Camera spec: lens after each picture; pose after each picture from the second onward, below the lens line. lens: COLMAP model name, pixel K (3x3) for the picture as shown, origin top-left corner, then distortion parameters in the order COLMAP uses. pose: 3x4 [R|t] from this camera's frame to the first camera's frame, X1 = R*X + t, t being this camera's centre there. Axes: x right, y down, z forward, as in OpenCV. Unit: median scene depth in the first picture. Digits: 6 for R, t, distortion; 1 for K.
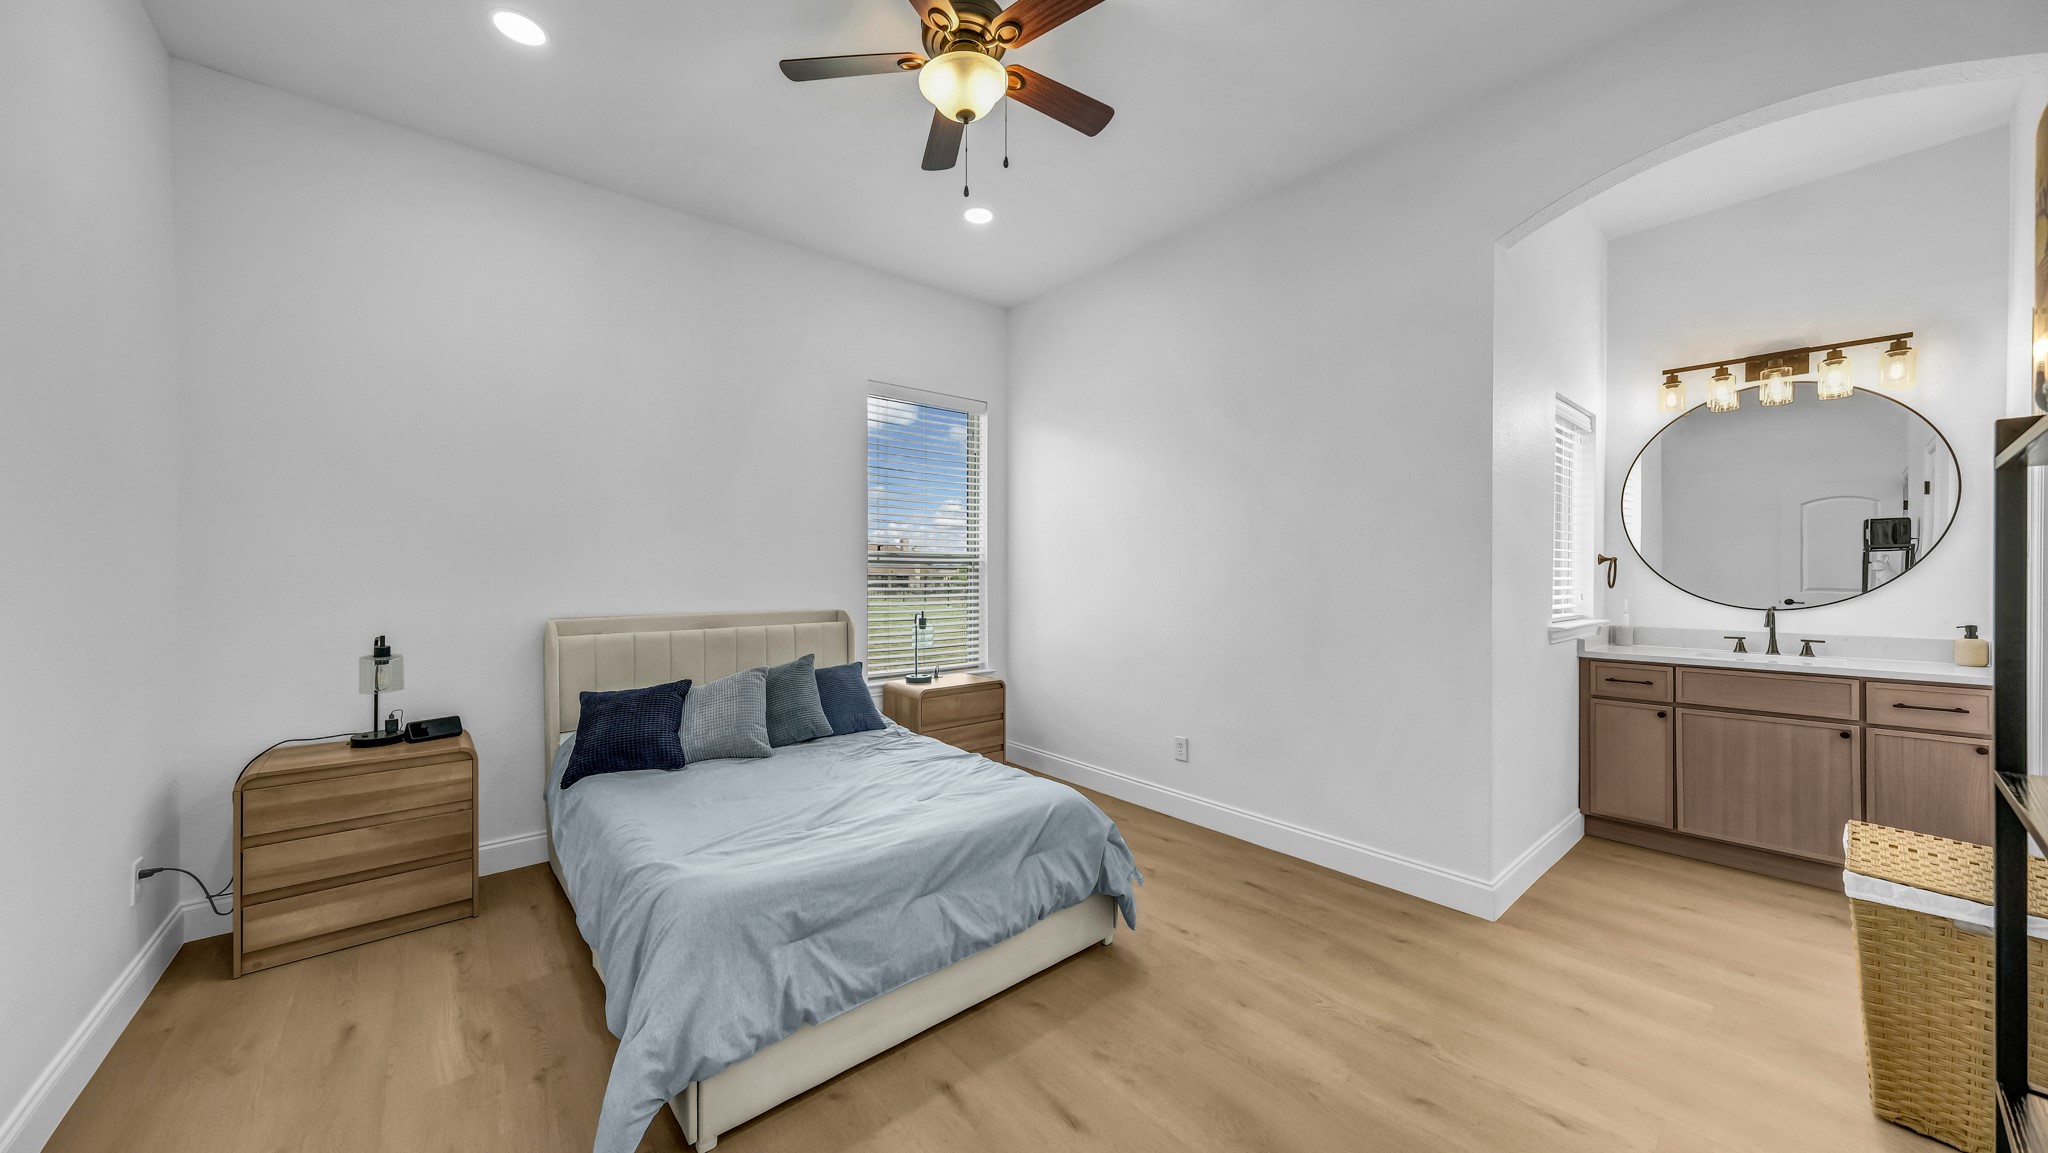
lens RADIAL K [[710.1, 0, 1038.5], [0, 710.1, 589.1], [0, 0, 1]] dist [0.004311, 0.000748]
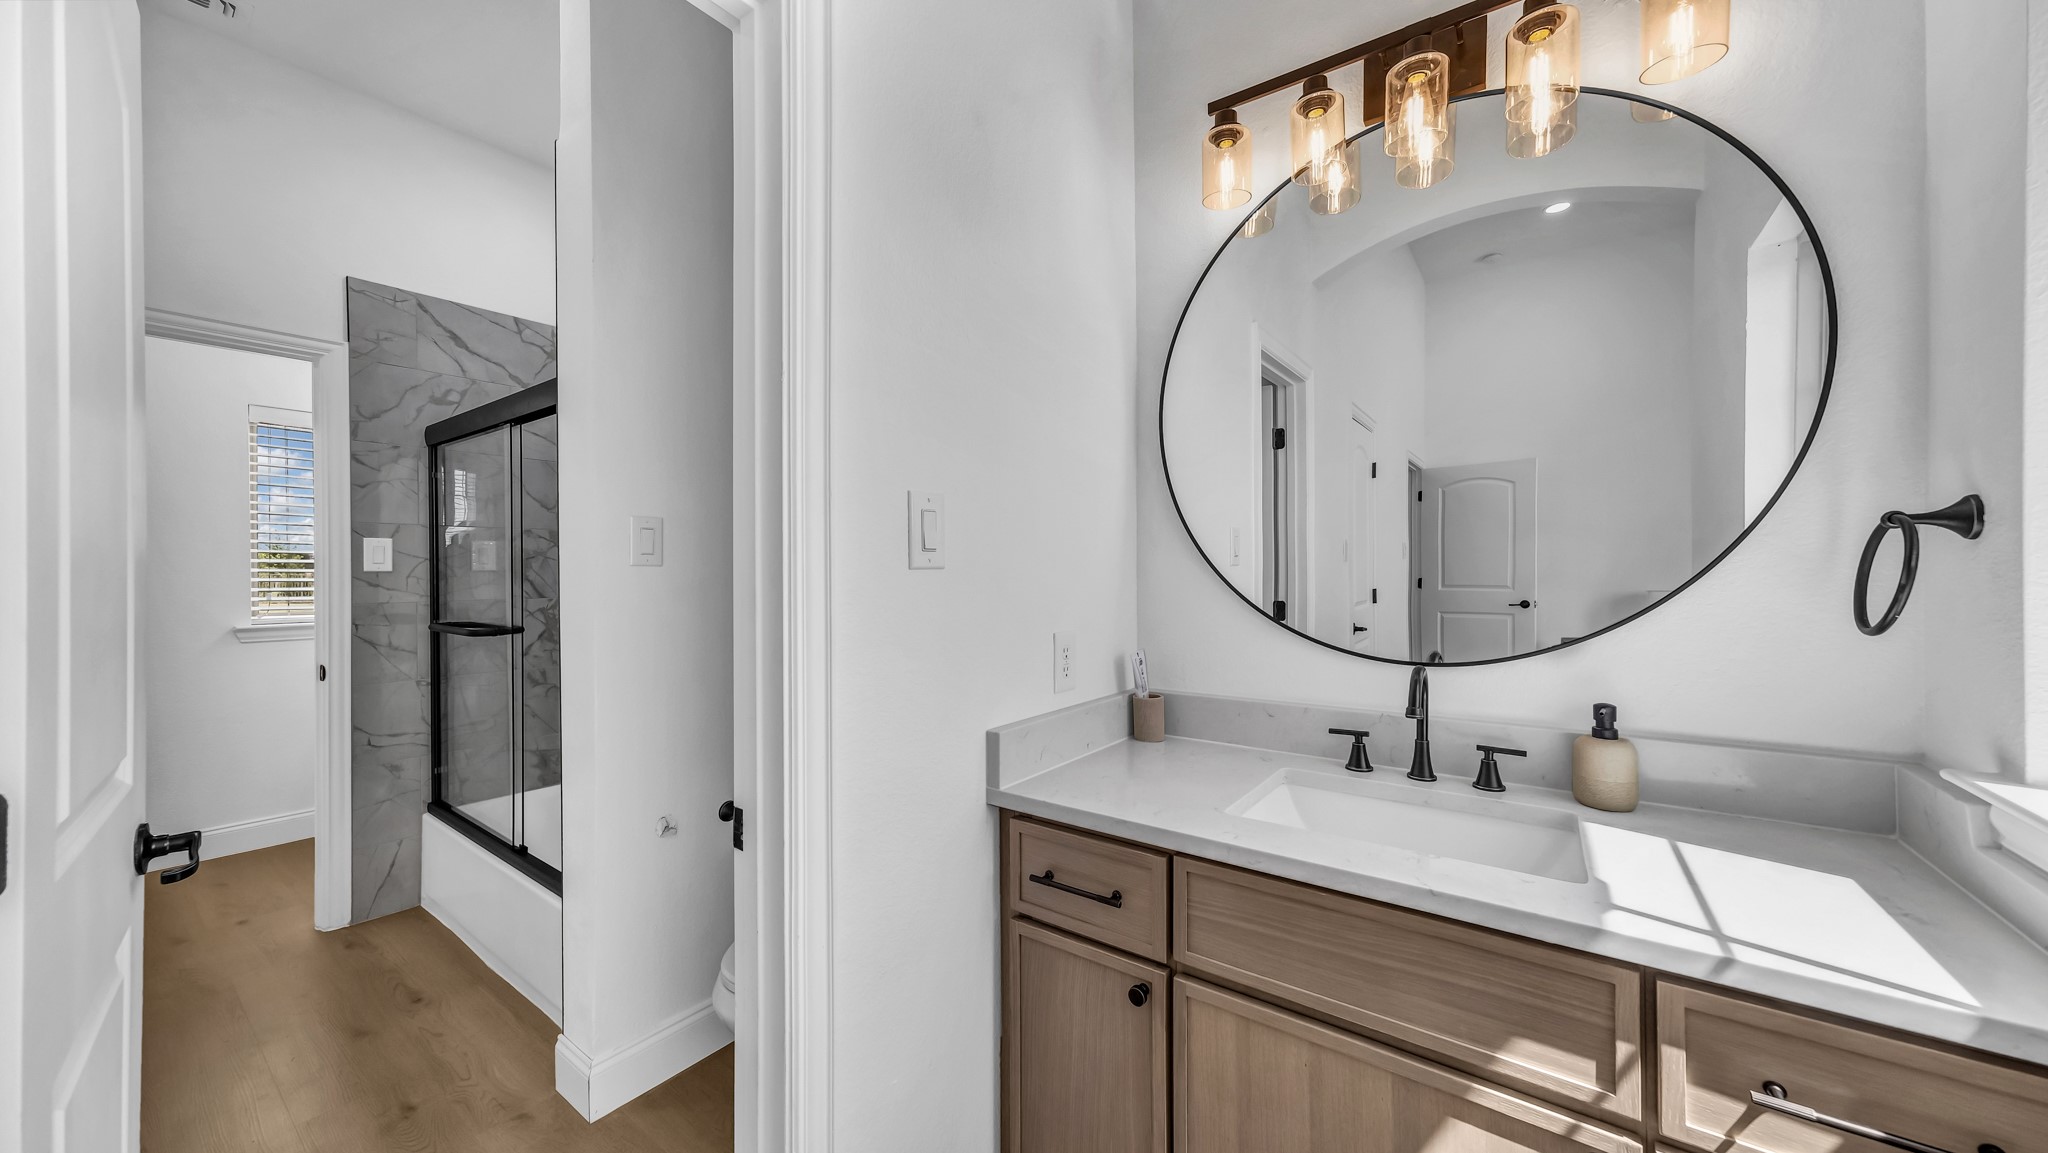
lens RADIAL K [[710.1, 0, 1014.9], [0, 710.1, 577.8], [0, 0, 1]] dist [0.004311, 0.000748]
pose [[0.976542, -0.005810, 0.215248, 0.731581], [0.007826, 0.999933, -0.008515, -0.020565], [-0.215184, 0.010000, 0.976522, 0.667912]]
